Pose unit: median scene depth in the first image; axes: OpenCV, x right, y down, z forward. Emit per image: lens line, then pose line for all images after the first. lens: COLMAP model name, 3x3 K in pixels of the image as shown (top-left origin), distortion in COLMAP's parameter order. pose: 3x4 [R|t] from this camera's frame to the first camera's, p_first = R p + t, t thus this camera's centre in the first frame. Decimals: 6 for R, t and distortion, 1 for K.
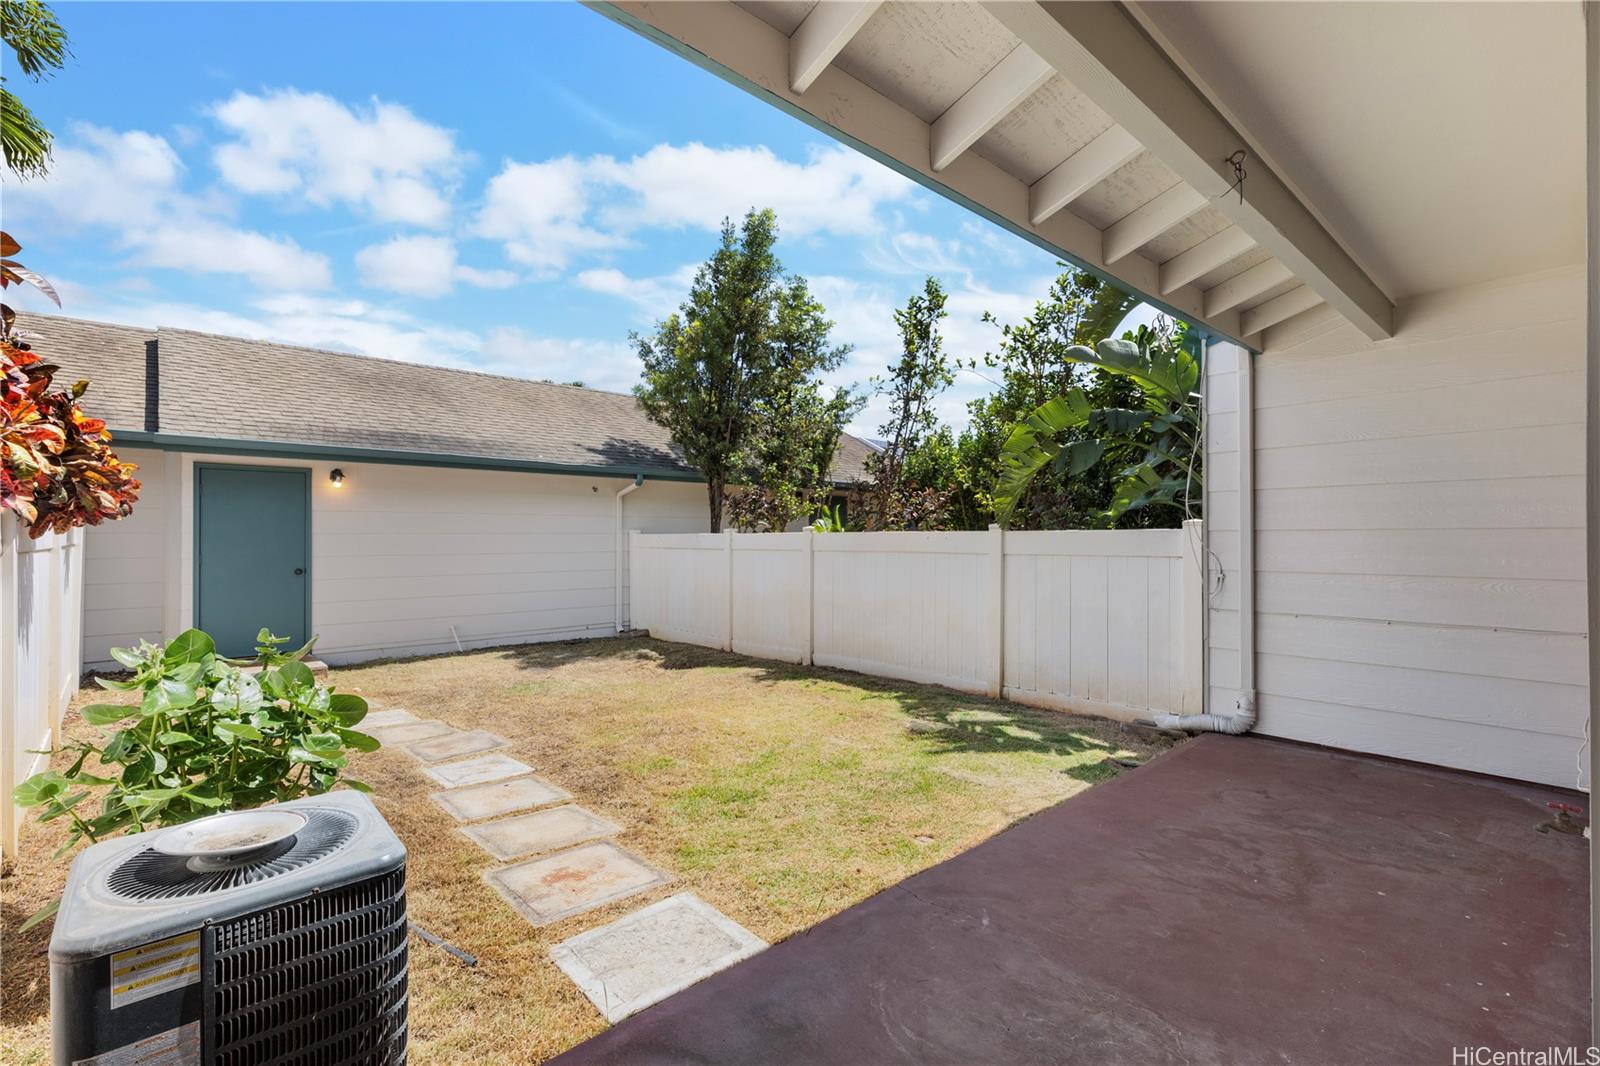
lens RADIAL K [[720.9, 0, 807.0], [0, 720.9, 533.8], [0, 0, 1]] dist [0.009383, -0.000214]
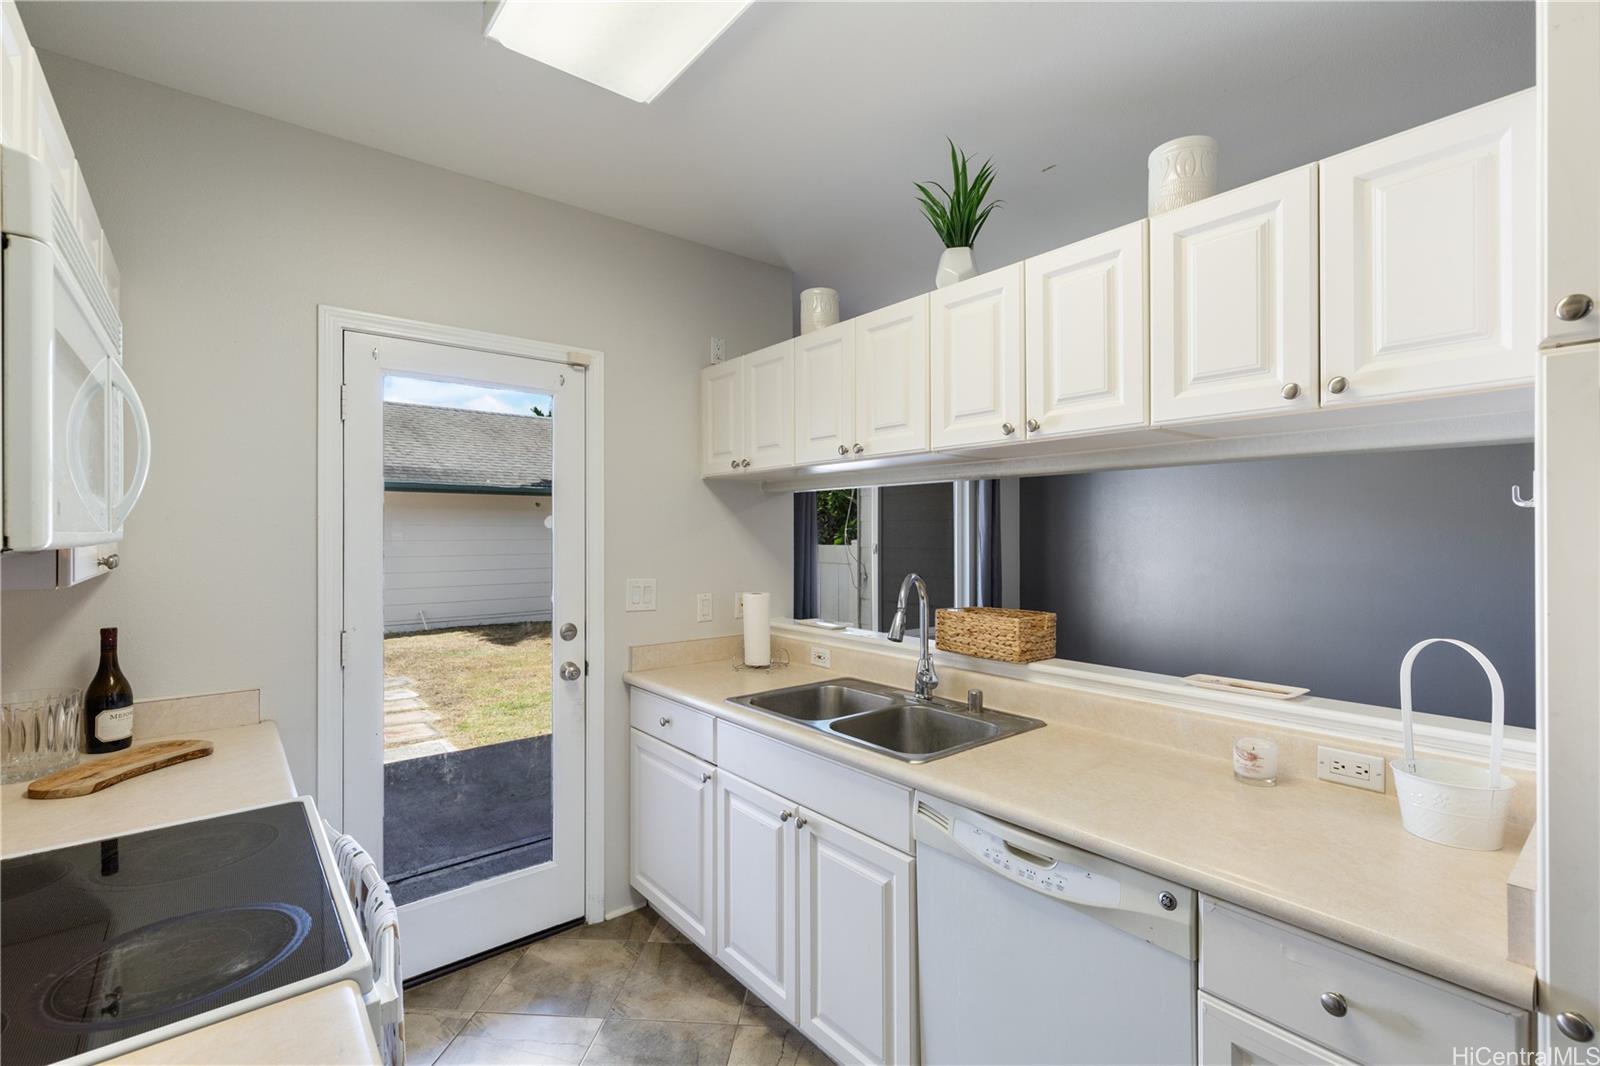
lens RADIAL K [[720.9, 0, 794.7], [0, 720.9, 531.8], [0, 0, 1]] dist [0.009383, -0.000214]
pose [[0.998089, 0.001091, -0.061778, 0.270431], [-0.000942, 0.999997, 0.002430, -0.021058], [0.061780, -0.002367, 0.998087, -0.268923]]
